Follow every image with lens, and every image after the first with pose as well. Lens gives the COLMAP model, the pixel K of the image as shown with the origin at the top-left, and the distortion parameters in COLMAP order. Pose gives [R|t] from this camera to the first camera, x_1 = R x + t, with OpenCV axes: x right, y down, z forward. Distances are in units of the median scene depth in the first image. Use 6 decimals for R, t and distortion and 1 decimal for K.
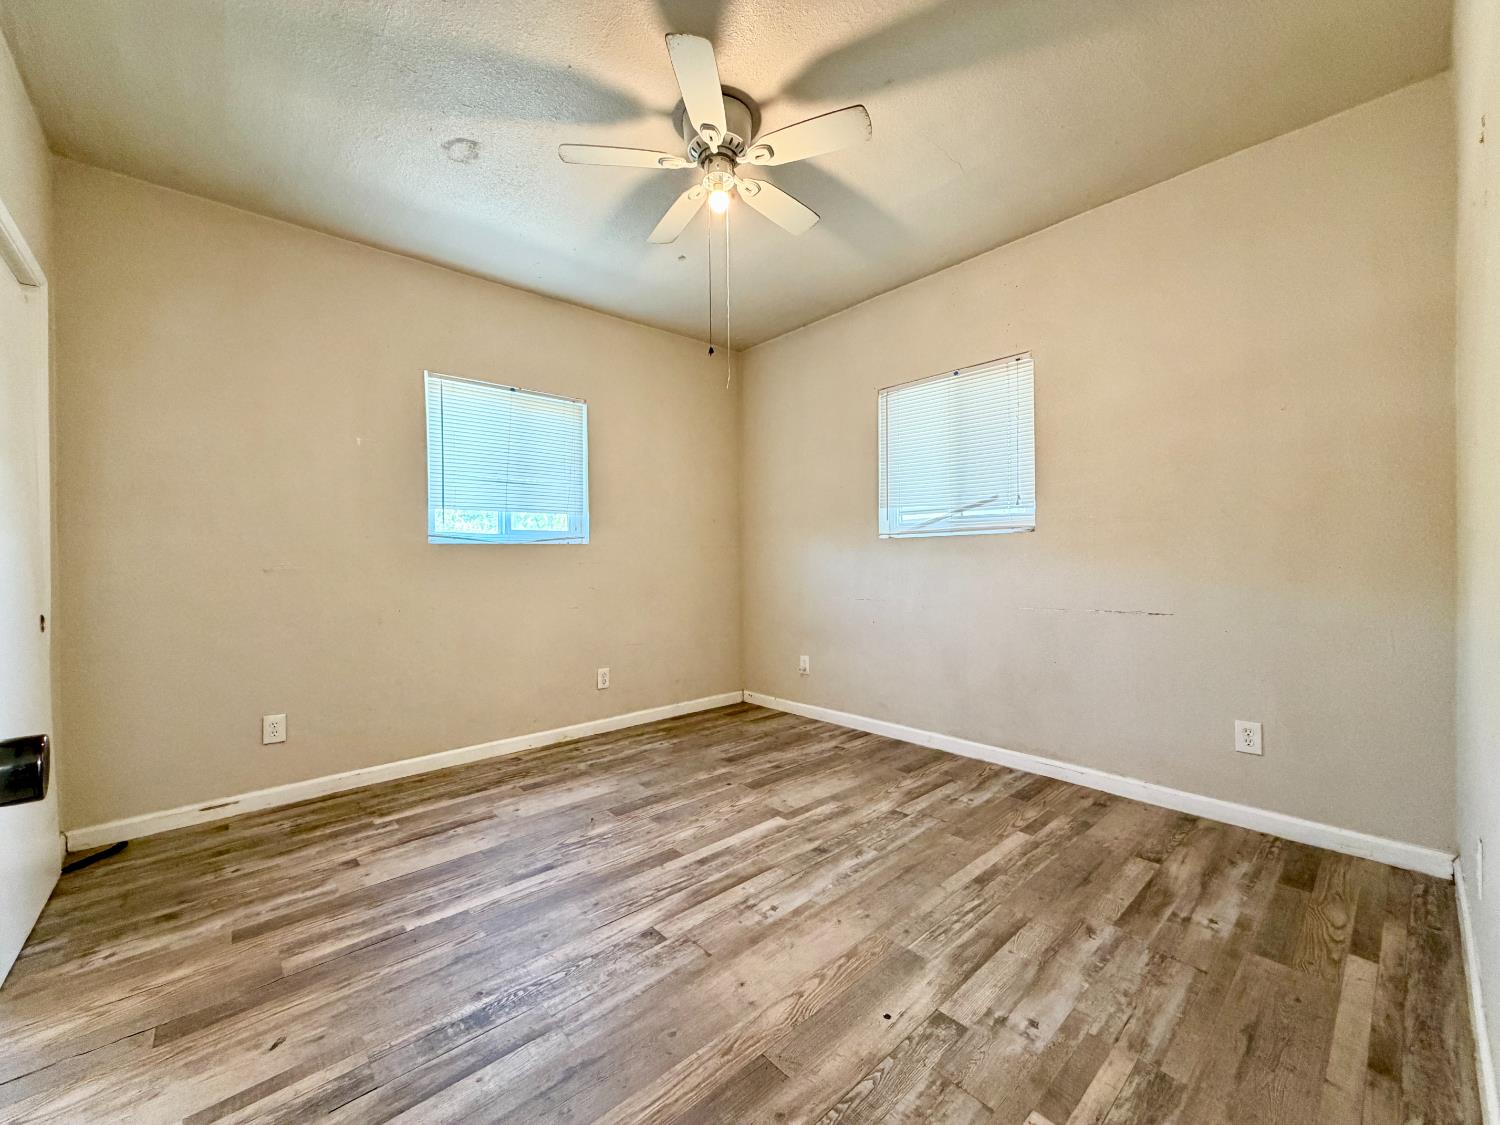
lens RADIAL K [[597.3, 0, 750.3], [0, 597.3, 566.6], [0, 0, 1]] dist [0.000216, -0.000293]
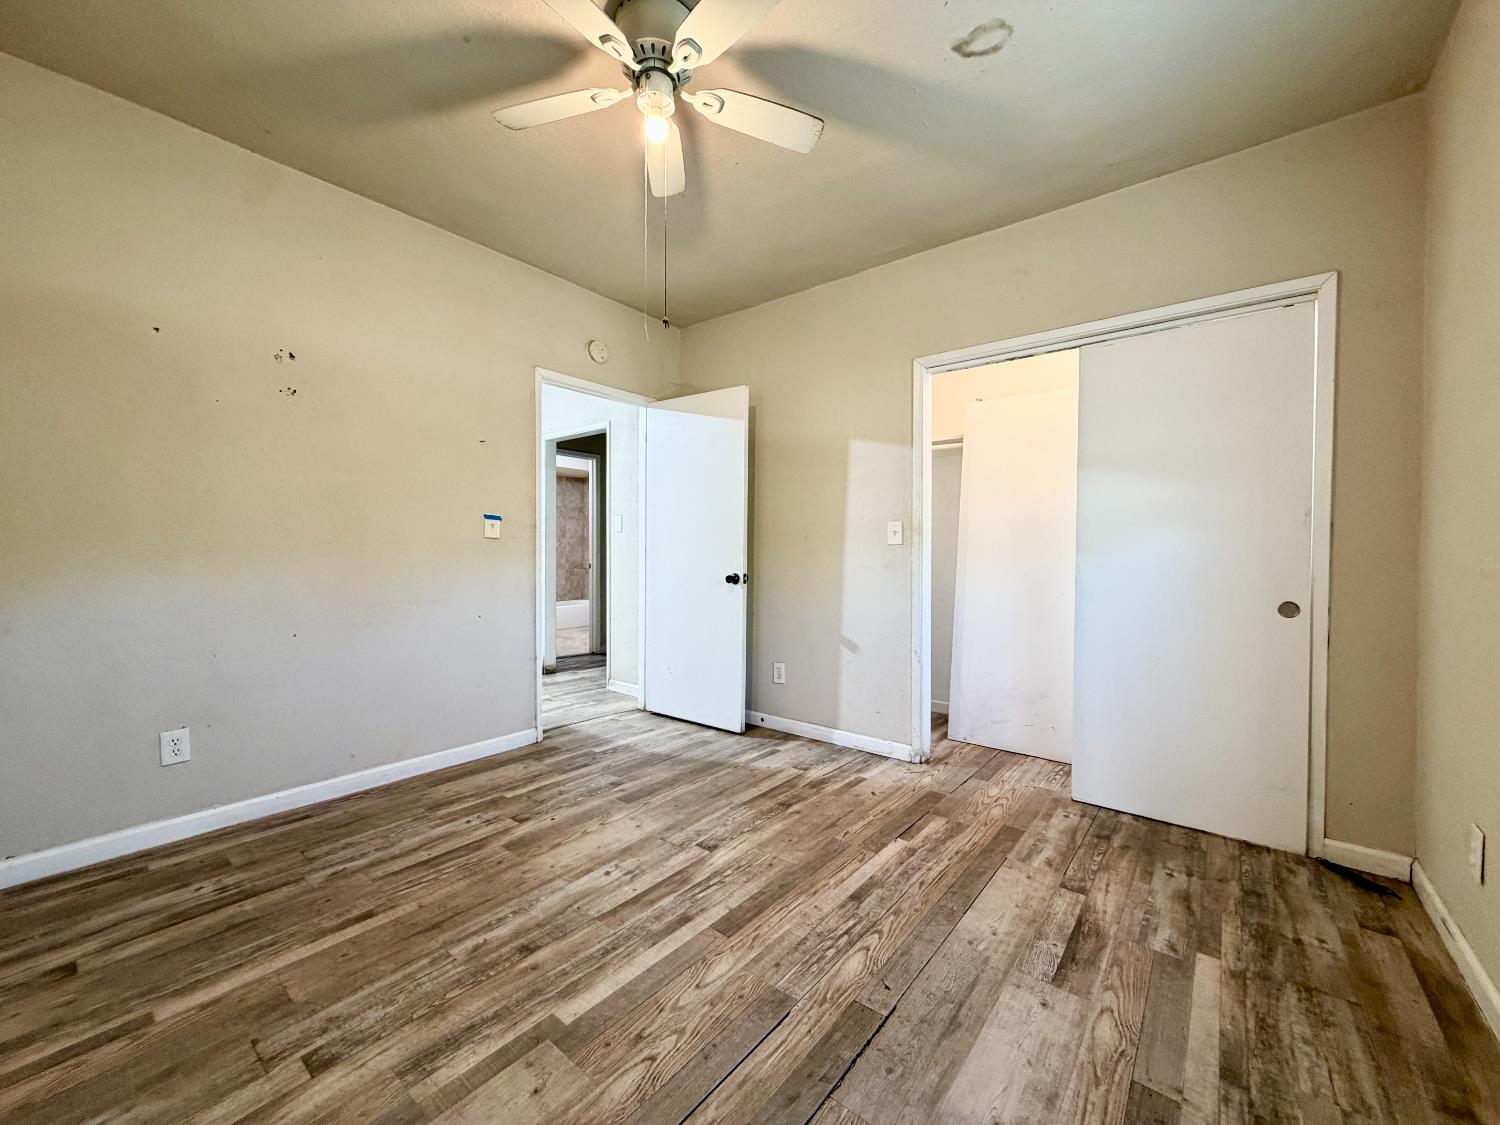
lens RADIAL K [[597.3, 0, 751.4], [0, 597.3, 552.3], [0, 0, 1]] dist [0.000216, -0.000293]
pose [[-0.986836, 0.005920, -0.161616, -0.043760], [0.003751, 0.999899, 0.013722, -0.028933], [0.161680, 0.012935, -0.986758, 1.959833]]
